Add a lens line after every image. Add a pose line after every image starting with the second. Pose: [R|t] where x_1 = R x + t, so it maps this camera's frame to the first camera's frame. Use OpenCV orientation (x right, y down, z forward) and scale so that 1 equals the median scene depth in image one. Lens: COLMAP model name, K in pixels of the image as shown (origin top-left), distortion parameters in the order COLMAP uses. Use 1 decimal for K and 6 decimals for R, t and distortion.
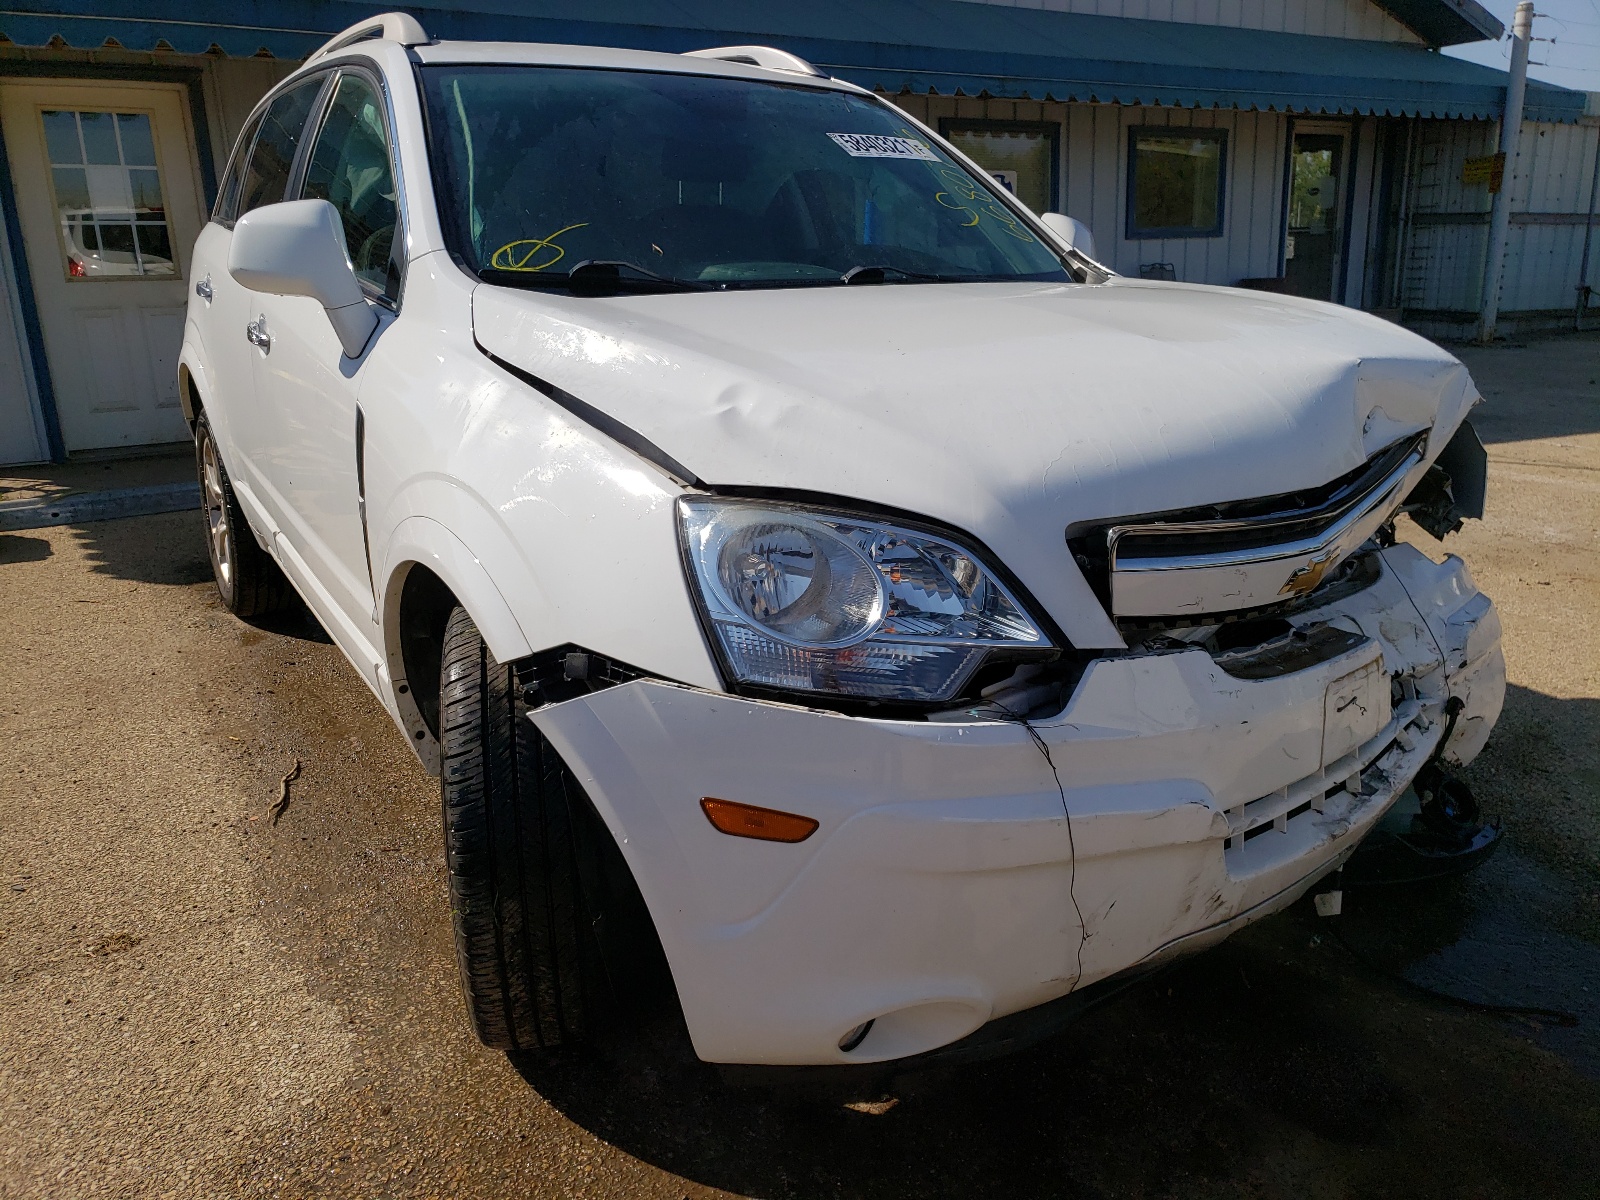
lens RADIAL K [[1217.4, 0, 805.1], [0, 1217.4, 612.3], [0, 0, 1]] dist [0.047682, -0.013037]
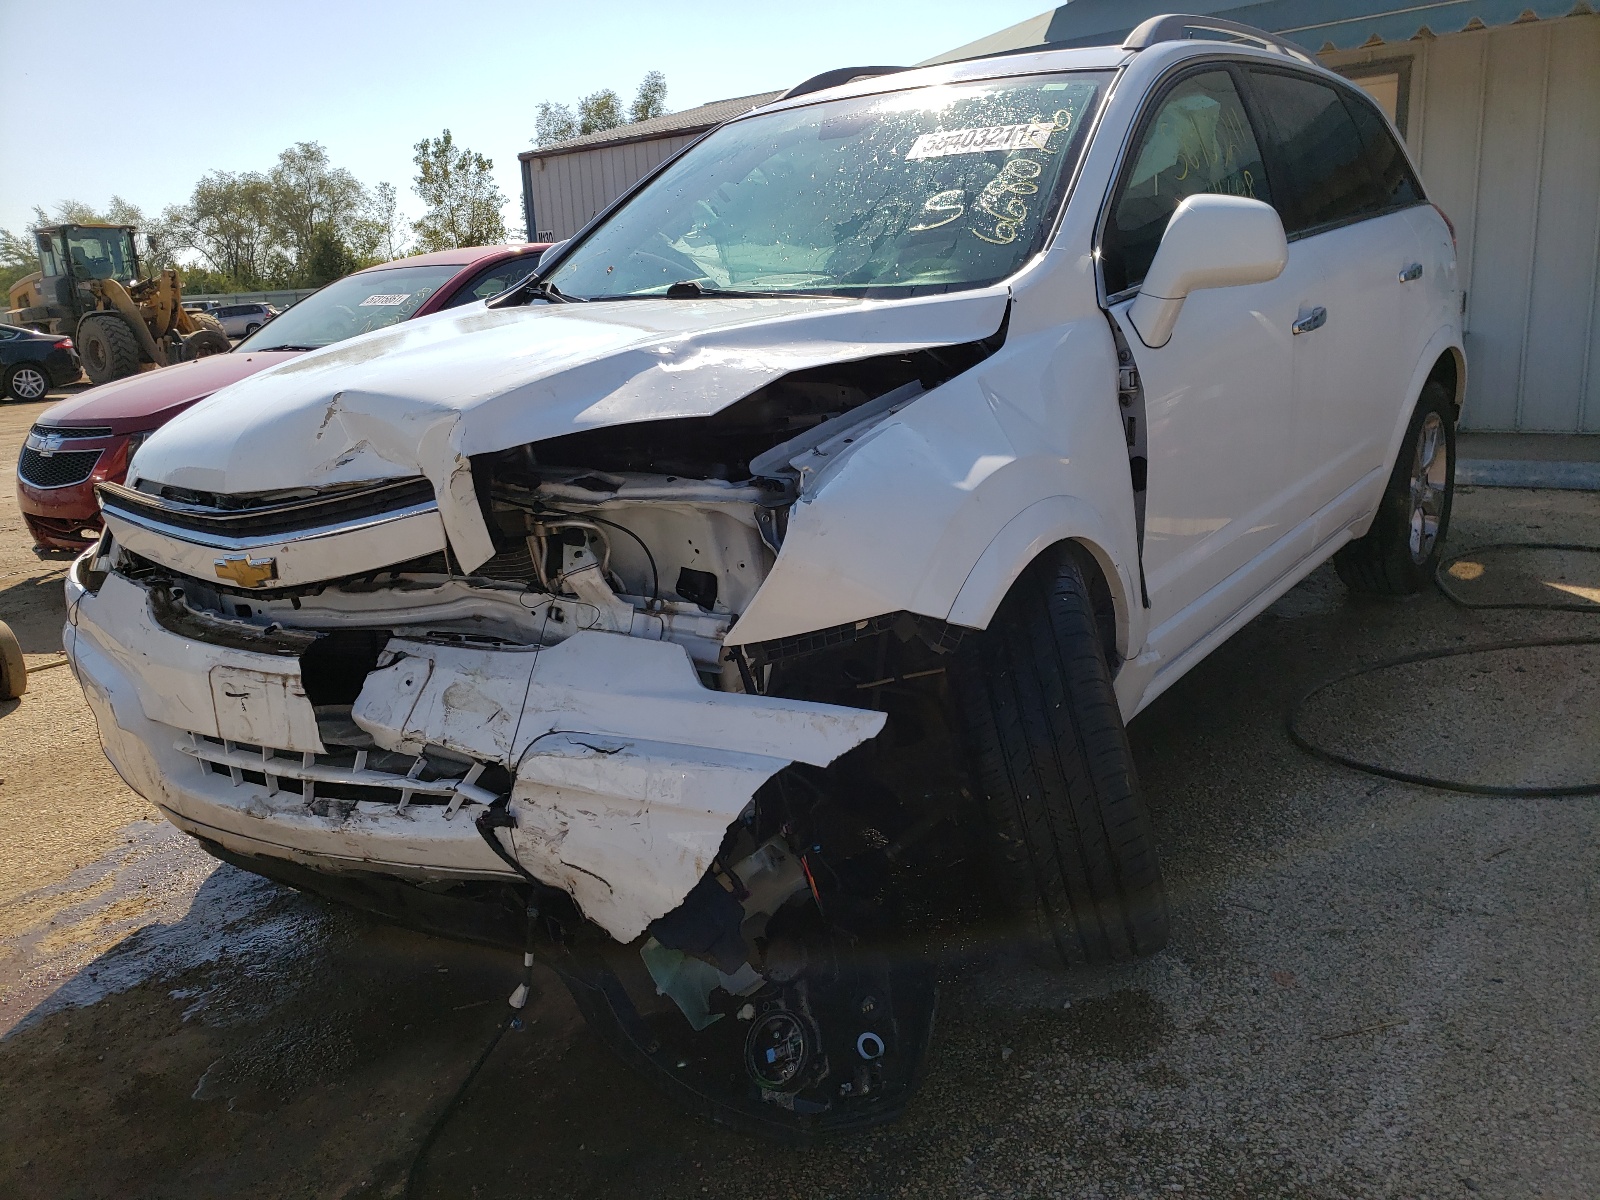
lens RADIAL K [[1217.4, 0, 802.1], [0, 1217.4, 600.8], [0, 0, 1]] dist [0.047682, -0.013037]
pose [[0.338372, 0.232488, -0.911841, 1.616326], [-0.221689, 0.961421, 0.162863, -0.302084], [0.914526, 0.147037, 0.376858, 1.043115]]
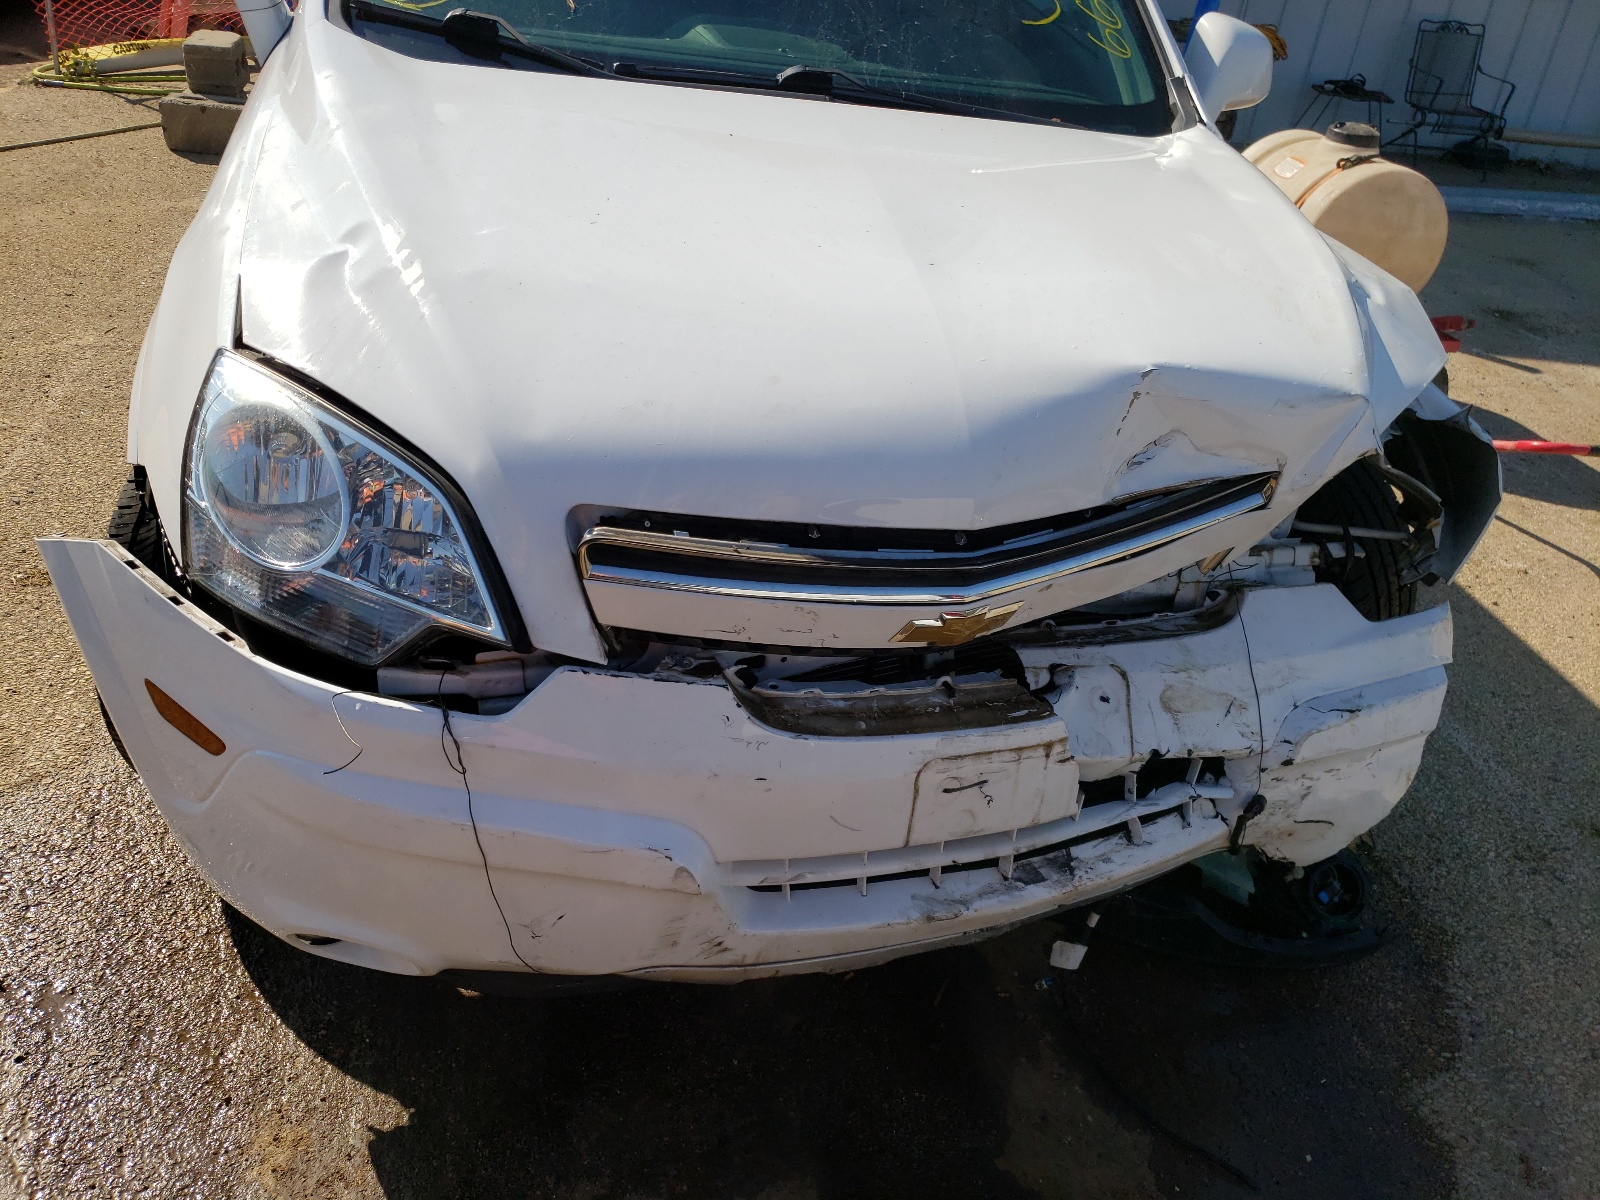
lens RADIAL K [[1217.4, 0, 793.0], [0, 1217.4, 602.1], [0, 0, 1]] dist [0.047682, -0.013037]
pose [[0.915504, 0.300089, -0.267953, 0.520246], [-0.228769, 0.936193, 0.266847, -0.231863], [0.330934, -0.183000, 0.925739, 0.236361]]
